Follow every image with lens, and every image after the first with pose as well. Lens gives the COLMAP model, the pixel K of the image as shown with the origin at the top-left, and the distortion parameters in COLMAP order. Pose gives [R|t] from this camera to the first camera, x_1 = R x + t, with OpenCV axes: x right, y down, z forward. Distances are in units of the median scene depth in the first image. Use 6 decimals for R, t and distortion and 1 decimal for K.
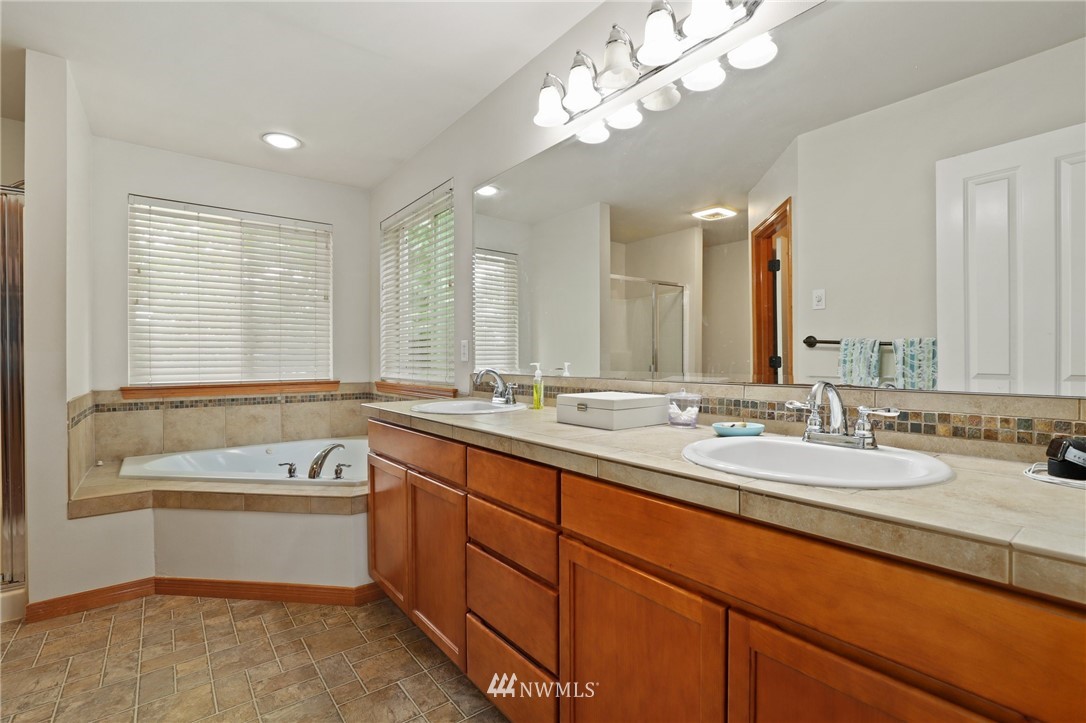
lens RADIAL K [[501.3, 0, 544.1], [0, 501.3, 364.2], [0, 0, 1]] dist [-0.013215, 0.001095]
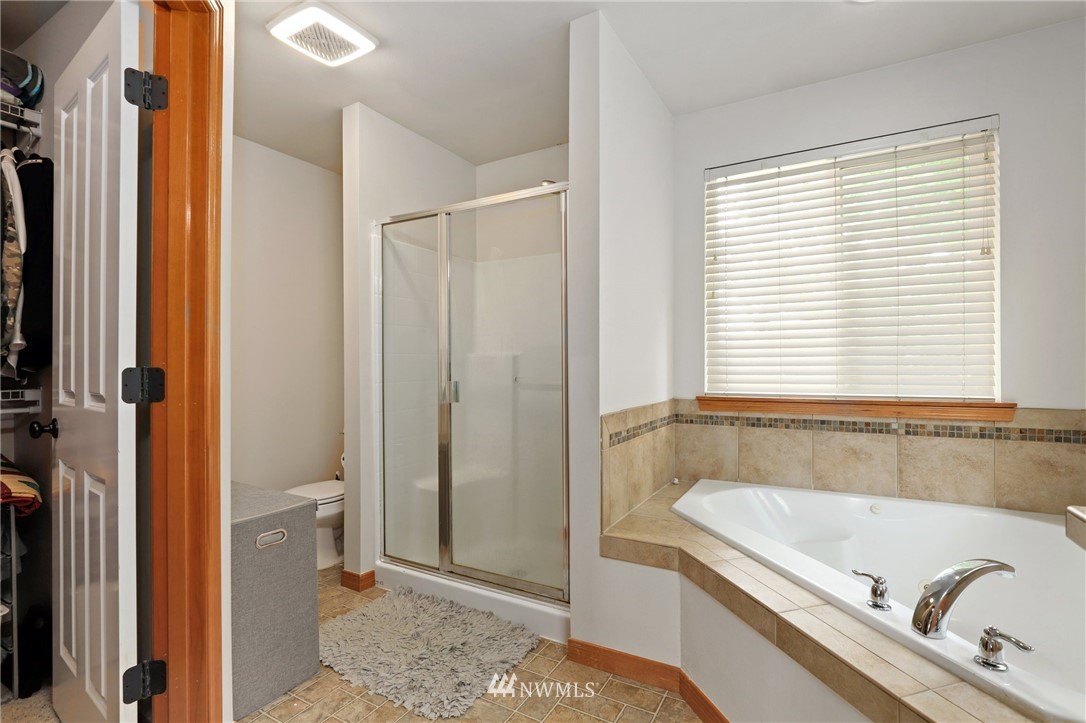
lens RADIAL K [[501.3, 0, 561.2], [0, 501.3, 363.6], [0, 0, 1]] dist [-0.013215, 0.001095]
pose [[0.406150, -0.001010, -0.913806, -0.146431], [-0.003374, 0.999991, -0.002605, -0.006707], [0.913800, 0.004141, 0.406143, 0.406596]]
